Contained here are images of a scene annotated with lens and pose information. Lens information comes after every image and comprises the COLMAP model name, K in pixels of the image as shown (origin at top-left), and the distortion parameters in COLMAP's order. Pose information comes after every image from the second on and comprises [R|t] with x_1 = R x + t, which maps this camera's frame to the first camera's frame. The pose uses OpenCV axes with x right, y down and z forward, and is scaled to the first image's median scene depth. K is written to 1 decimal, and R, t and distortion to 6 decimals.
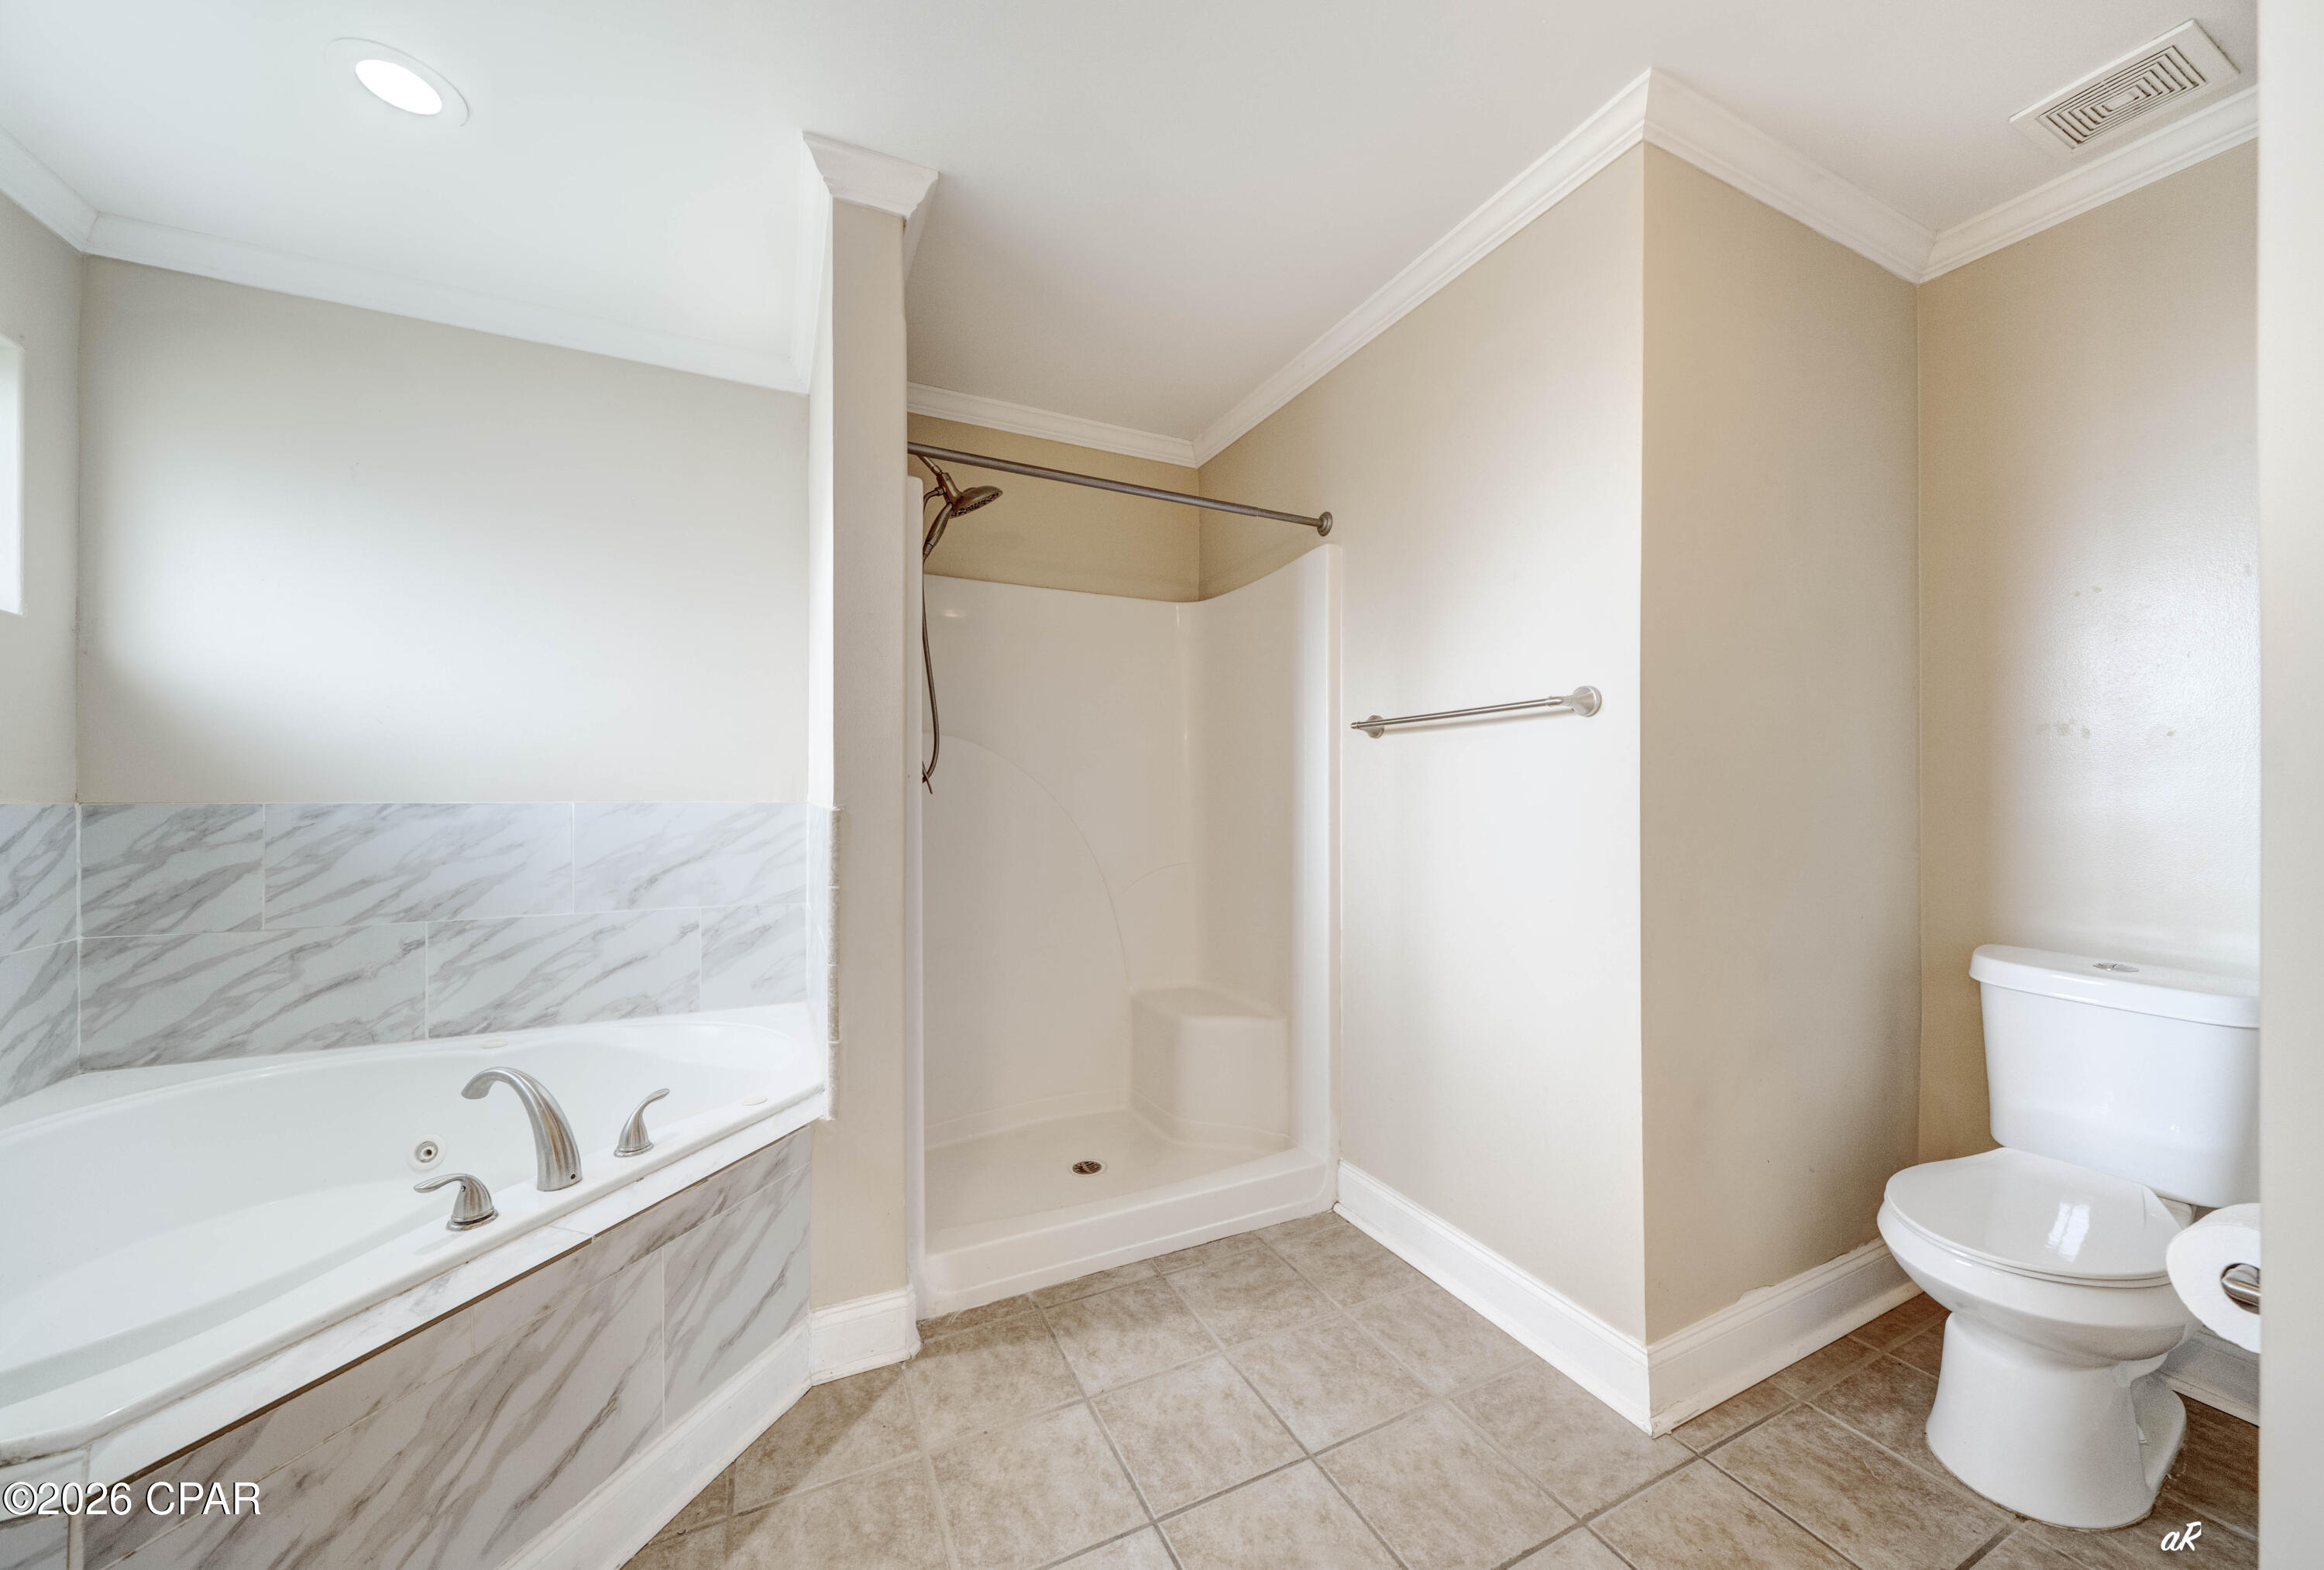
lens RADIAL K [[816.5, 0, 1162.5], [0, 816.5, 796.5], [0, 0, 1]] dist [-0.009054, -0.000100]
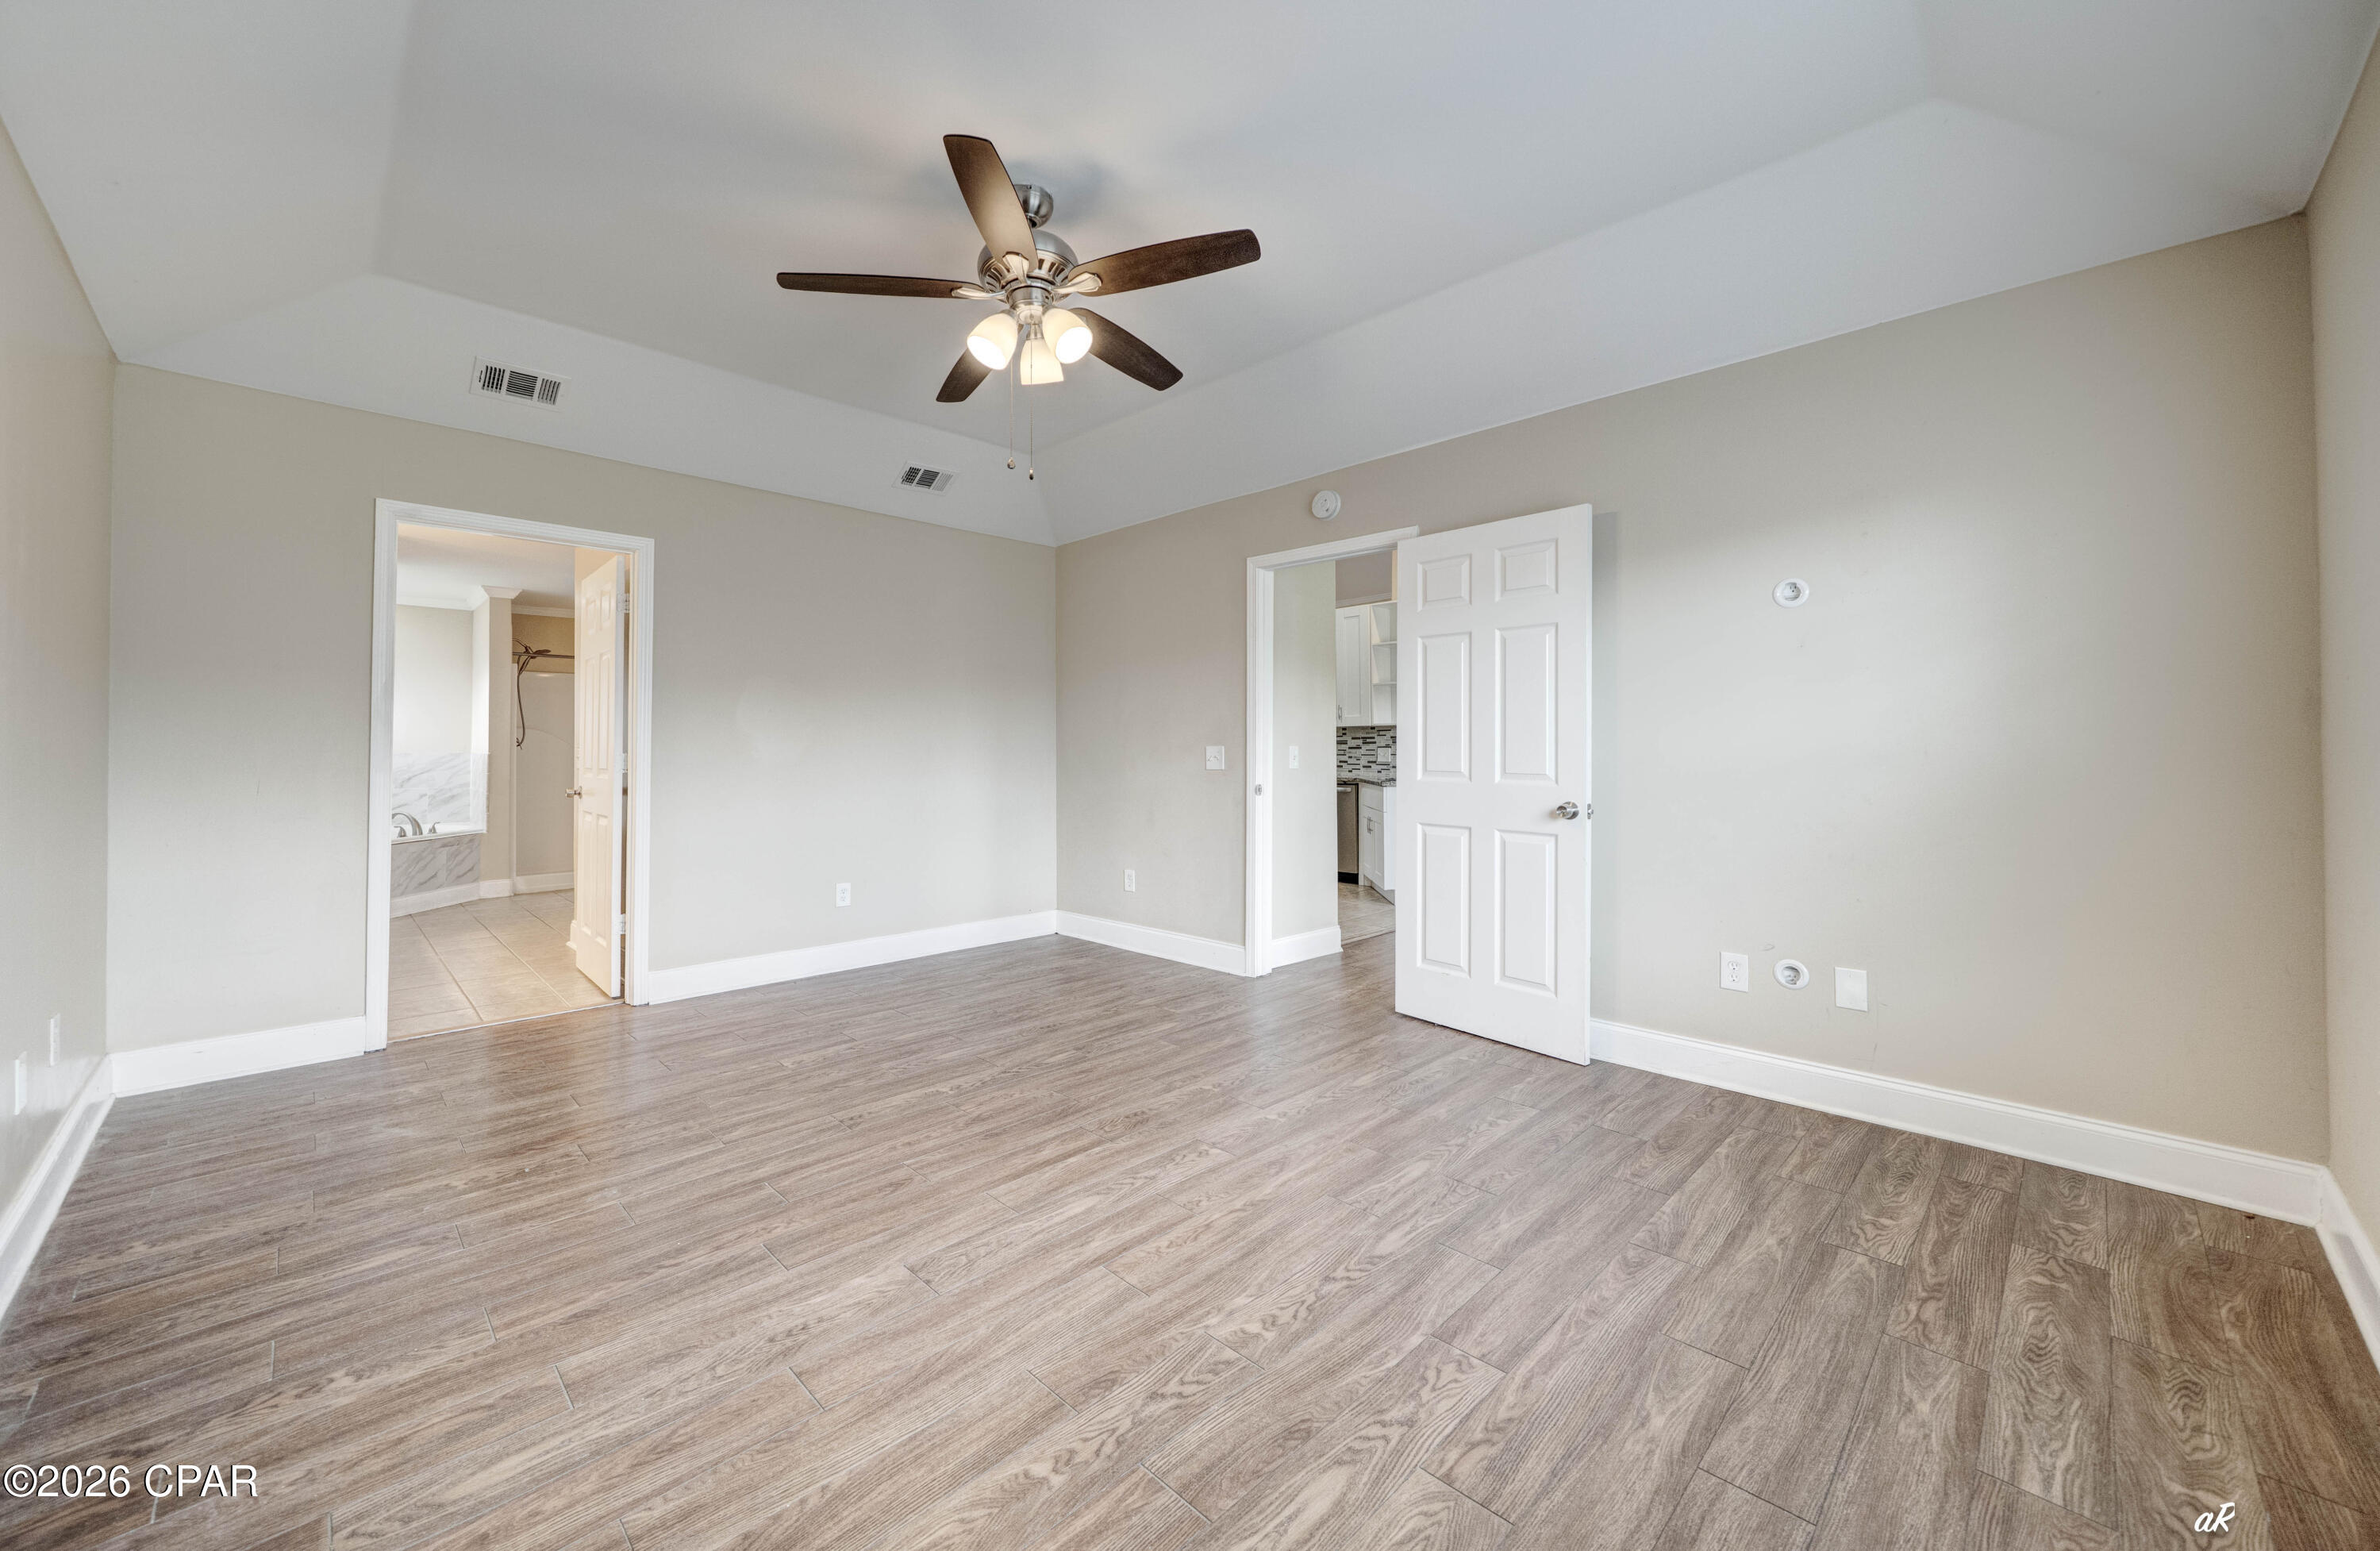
lens RADIAL K [[896.5, 0, 1193.2], [0, 896.5, 751.0], [0, 0, 1]] dist [-0.000197, 0.000004]
pose [[0.944562, 0.007521, 0.328247, 1.414099], [-0.006204, 0.999968, -0.005061, 0.002645], [-0.328275, 0.002744, 0.944578, -4.277417]]
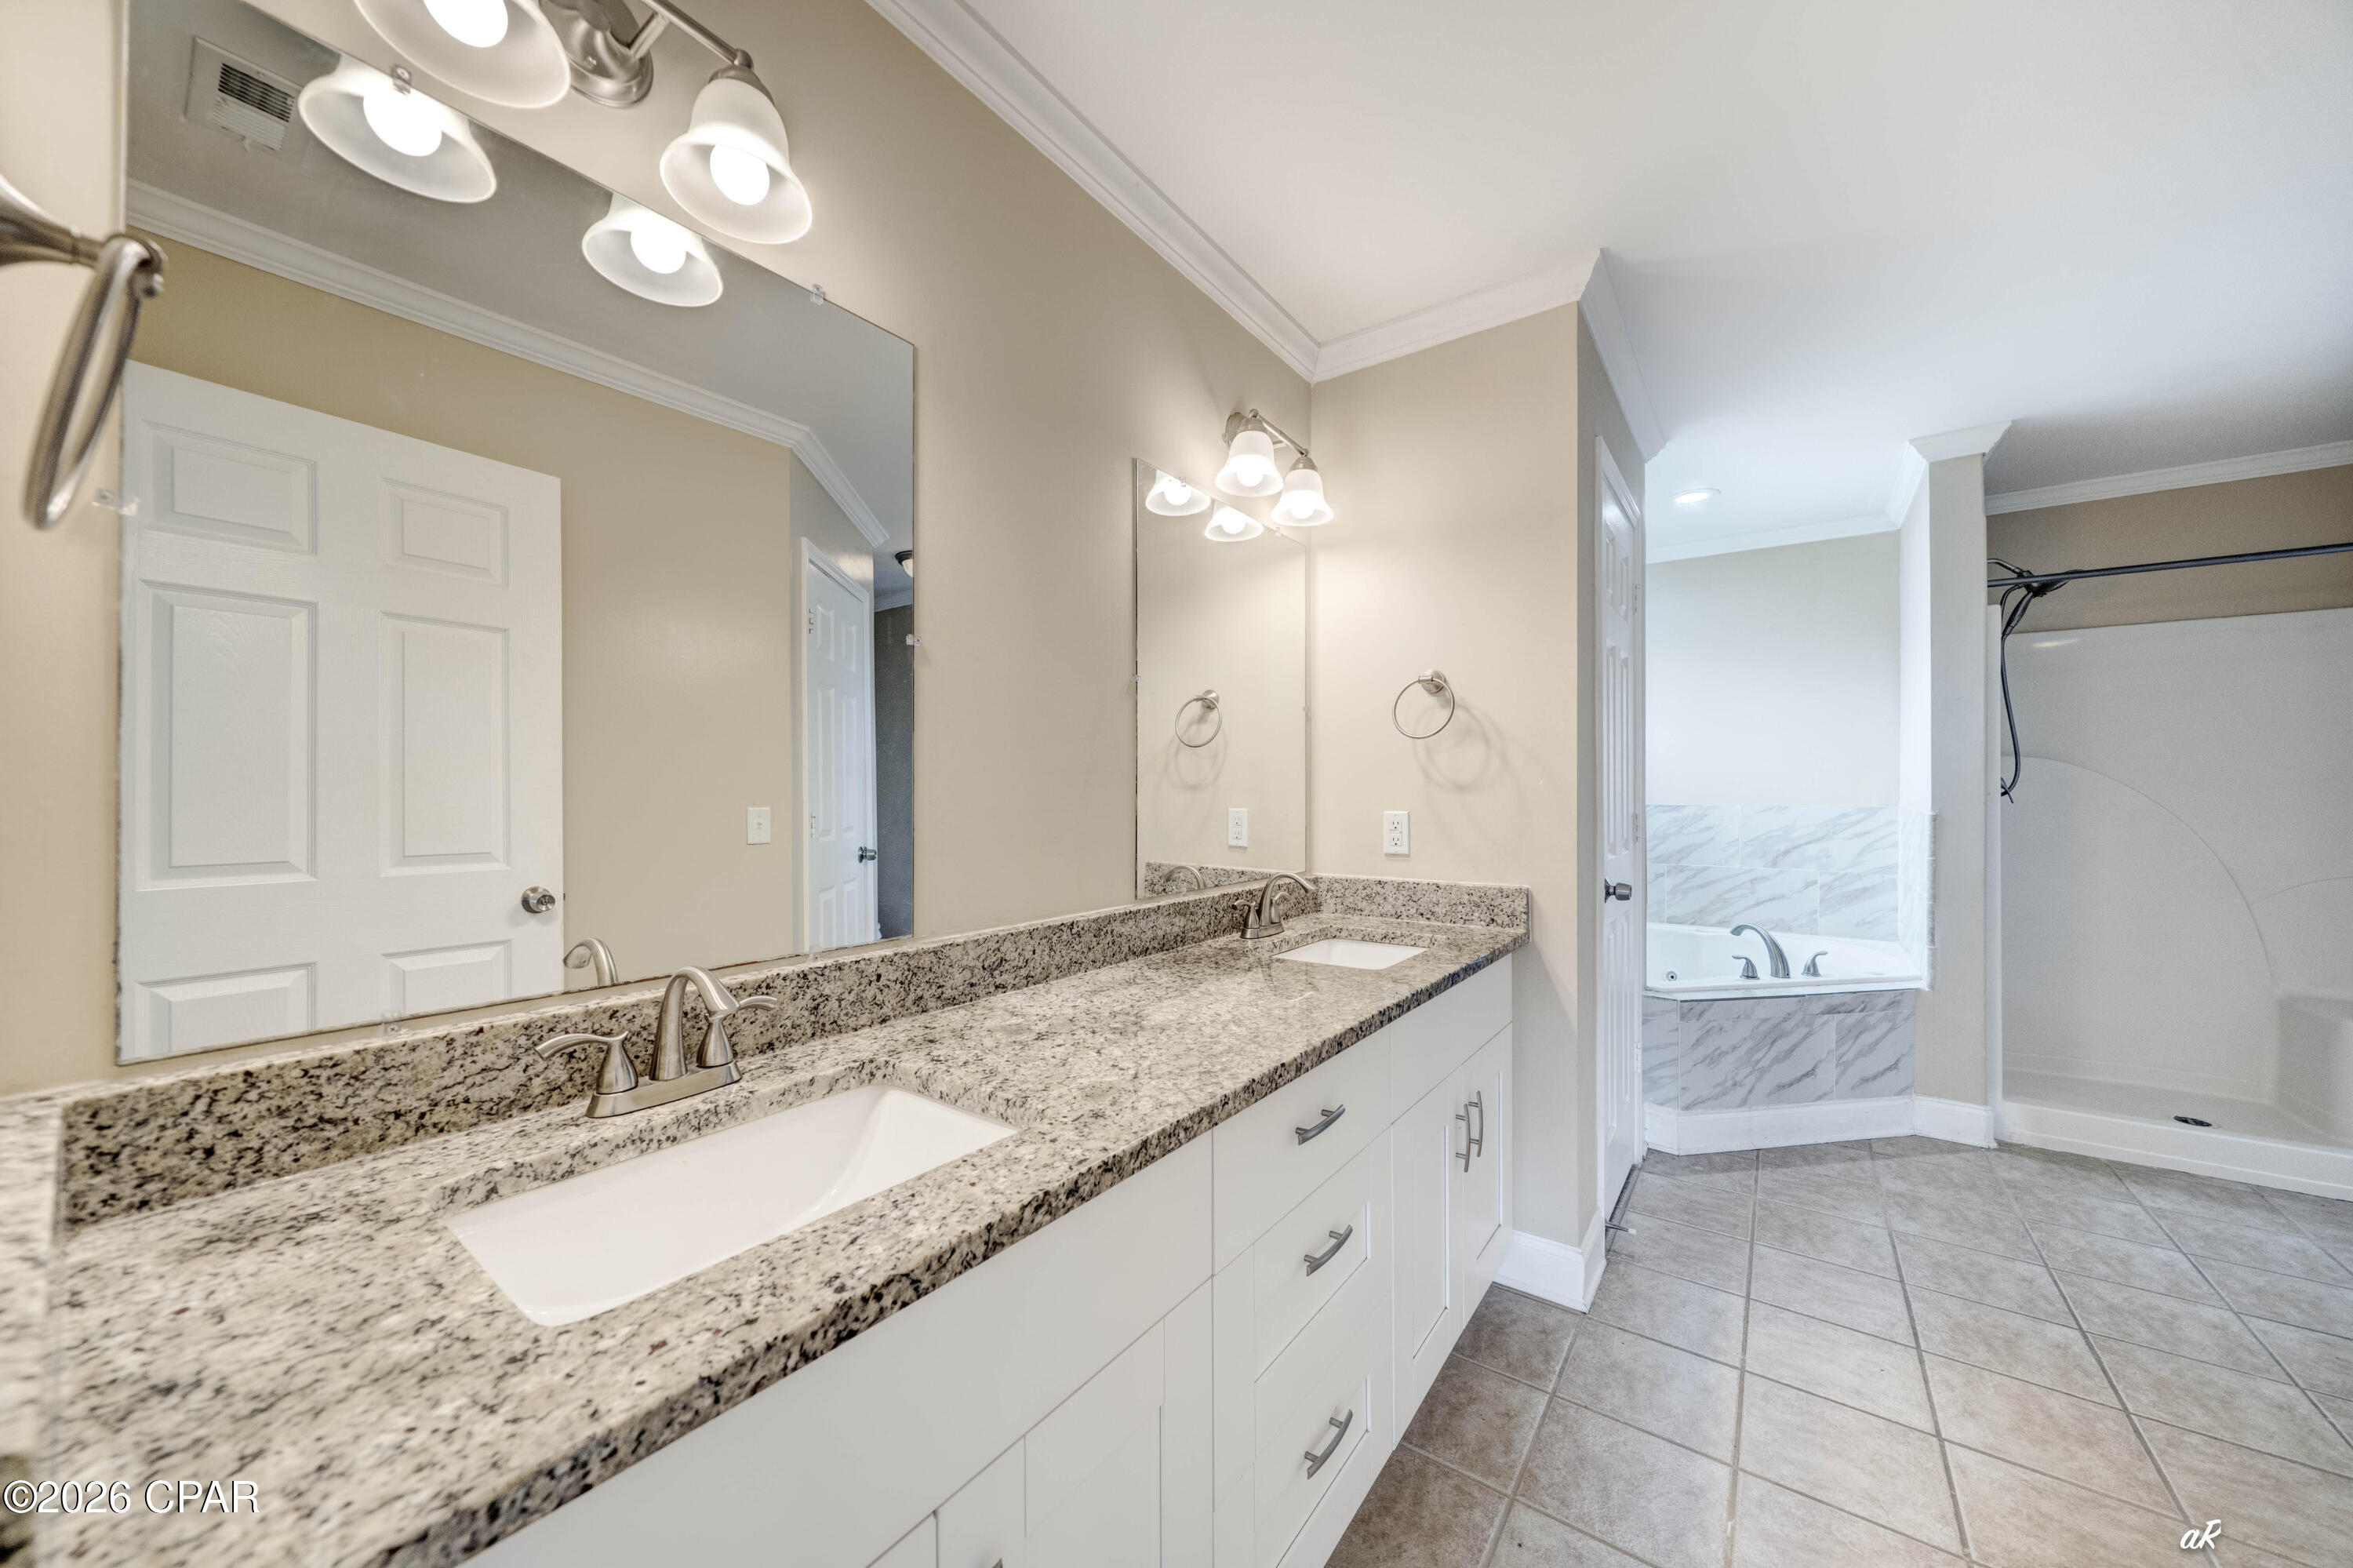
lens RADIAL K [[824.7, 0, 1178.8], [0, 824.7, 788.8], [0, 0, 1]] dist [-0.001952, 0.000495]
pose [[0.463223, -0.000162, -0.886242, 0.424448], [-0.000610, 1.000000, -0.000502, -0.036478], [0.886241, 0.000773, 0.463223, -1.278596]]
